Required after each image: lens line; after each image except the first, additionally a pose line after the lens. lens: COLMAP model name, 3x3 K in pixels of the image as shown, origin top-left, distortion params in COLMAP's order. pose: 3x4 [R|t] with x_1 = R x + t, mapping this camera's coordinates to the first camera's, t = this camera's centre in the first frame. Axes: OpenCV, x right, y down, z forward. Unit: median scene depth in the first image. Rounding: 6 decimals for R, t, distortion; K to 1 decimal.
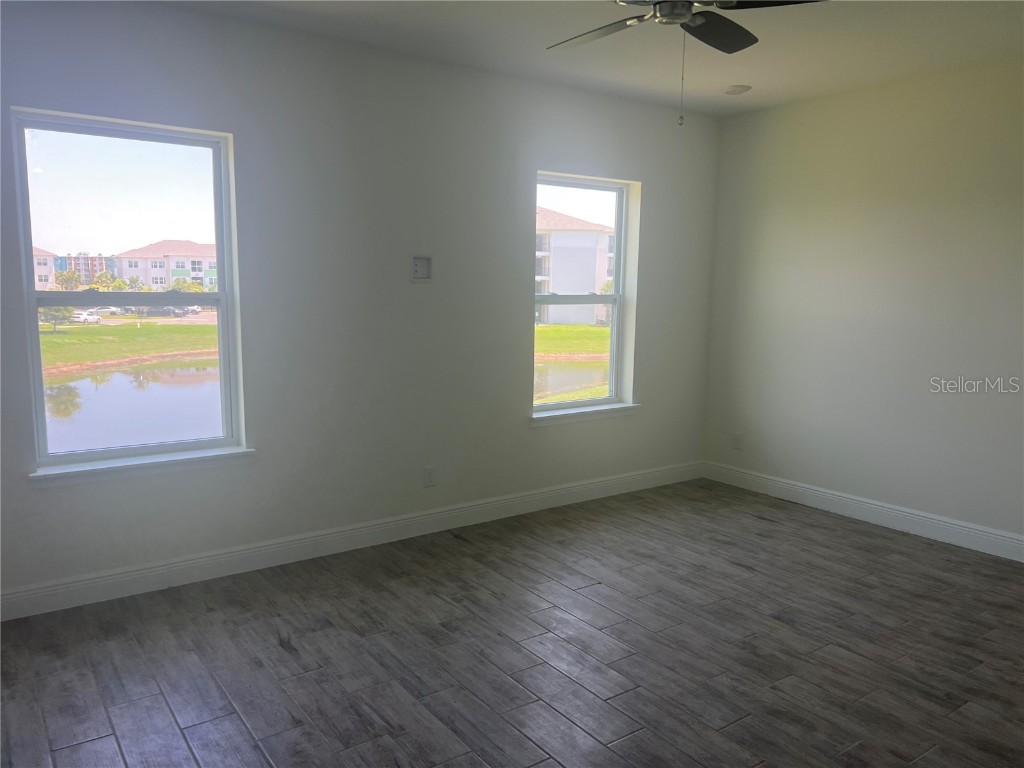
lens RADIAL K [[767.9, 0, 512.0], [0, 767.9, 384.0], [0, 0, 1]] dist [0.028046, -0.011093]
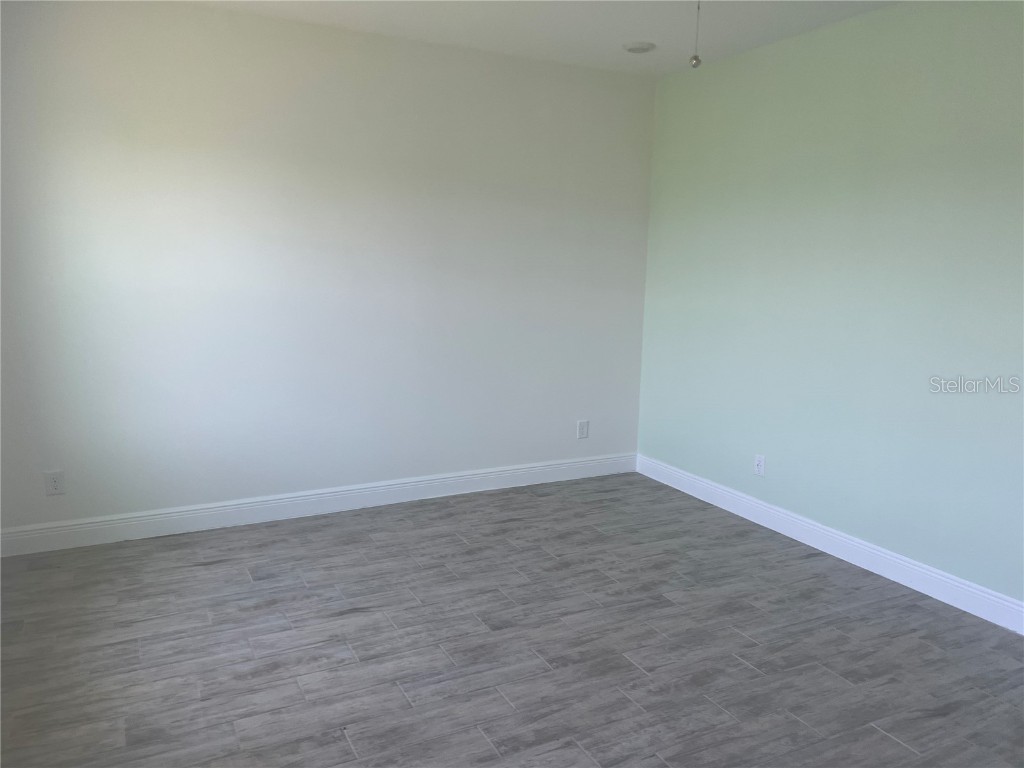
lens RADIAL K [[767.9, 0, 512.0], [0, 767.9, 384.0], [0, 0, 1]] dist [0.028046, -0.011093]
pose [[0.140095, -0.164962, 0.976300, -0.398363], [0.111727, 0.982360, 0.149954, -0.091844], [-0.983814, 0.088071, 0.156054, 0.661131]]
